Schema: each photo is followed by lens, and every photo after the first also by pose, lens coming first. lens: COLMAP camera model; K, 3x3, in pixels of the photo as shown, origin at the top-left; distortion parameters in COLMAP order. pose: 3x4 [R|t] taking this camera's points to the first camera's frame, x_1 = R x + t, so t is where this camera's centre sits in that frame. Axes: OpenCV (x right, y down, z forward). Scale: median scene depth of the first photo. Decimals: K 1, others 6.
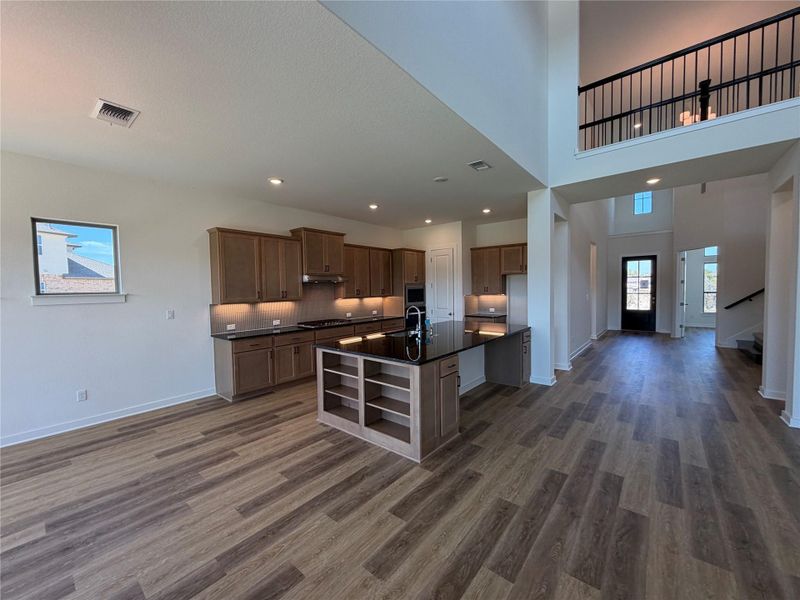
lens RADIAL K [[321.3, 0, 394.6], [0, 321.3, 301.9], [0, 0, 1]] dist [0.001235, -0.000112]
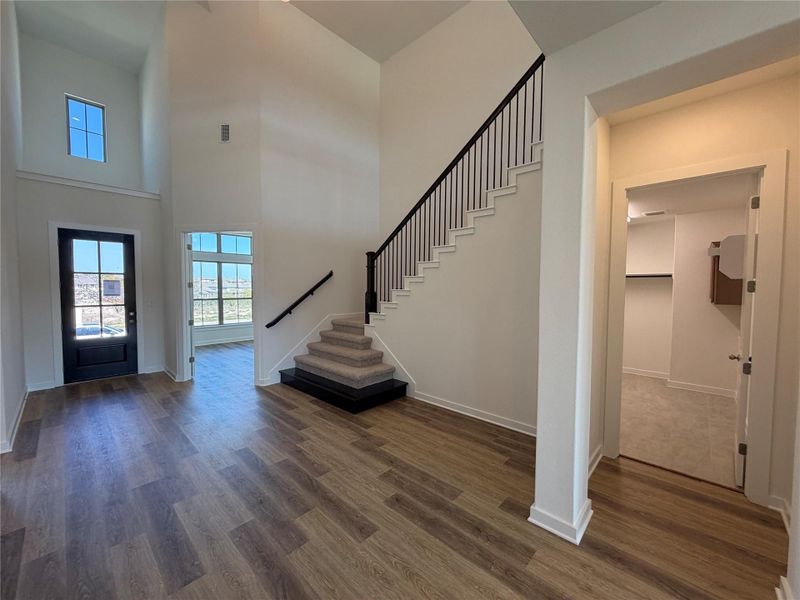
lens RADIAL K [[321.3, 0, 406.0], [0, 321.3, 296.6], [0, 0, 1]] dist [0.001235, -0.000112]
pose [[0.065084, -0.025131, 0.997563, 0.285891], [0.039728, 0.998955, 0.022574, -0.033680], [-0.997089, 0.038162, 0.066014, 0.490452]]
